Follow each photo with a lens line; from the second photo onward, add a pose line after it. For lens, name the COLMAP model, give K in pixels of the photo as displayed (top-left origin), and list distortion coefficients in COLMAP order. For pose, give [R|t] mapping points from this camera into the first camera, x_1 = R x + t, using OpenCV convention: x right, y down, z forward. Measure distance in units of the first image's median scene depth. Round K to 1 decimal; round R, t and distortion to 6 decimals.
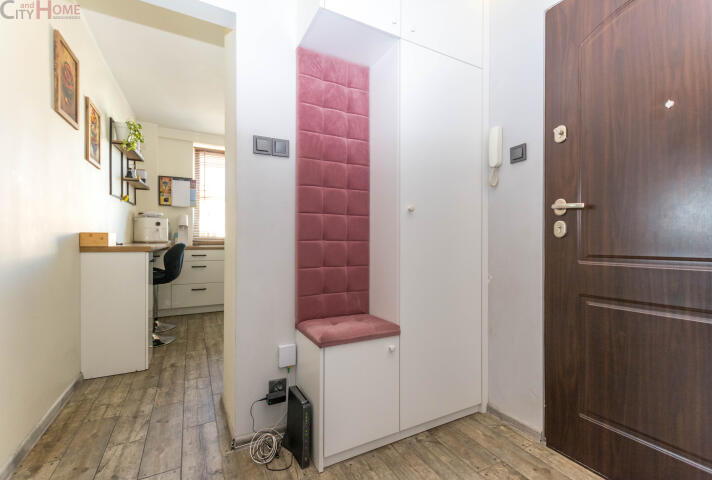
lens RADIAL K [[313.2, 0, 356.0], [0, 313.2, 240.0], [0, 0, 1]] dist [-0.000506, -0.000063]
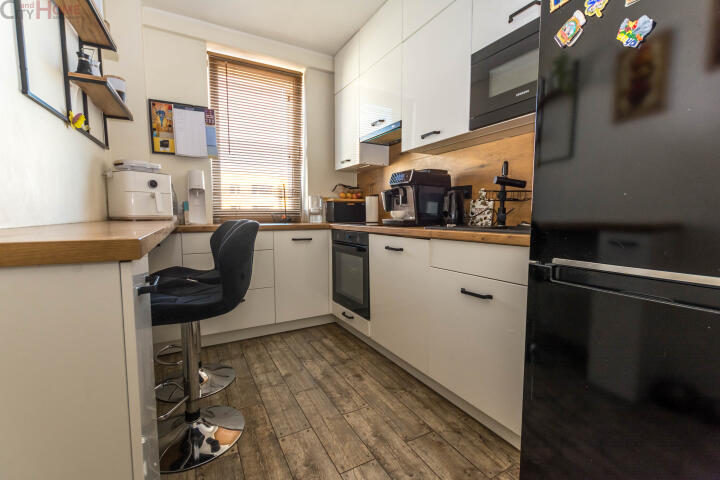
lens RADIAL K [[315.4, 0, 360.0], [0, 315.4, 240.0], [0, 0, 1]] dist [-0.001102, -0.000364]
pose [[0.999638, -0.000393, 0.026903, -0.275574], [-0.001952, 0.996200, 0.087068, -0.004449], [-0.026835, -0.087089, 0.995839, 0.418618]]
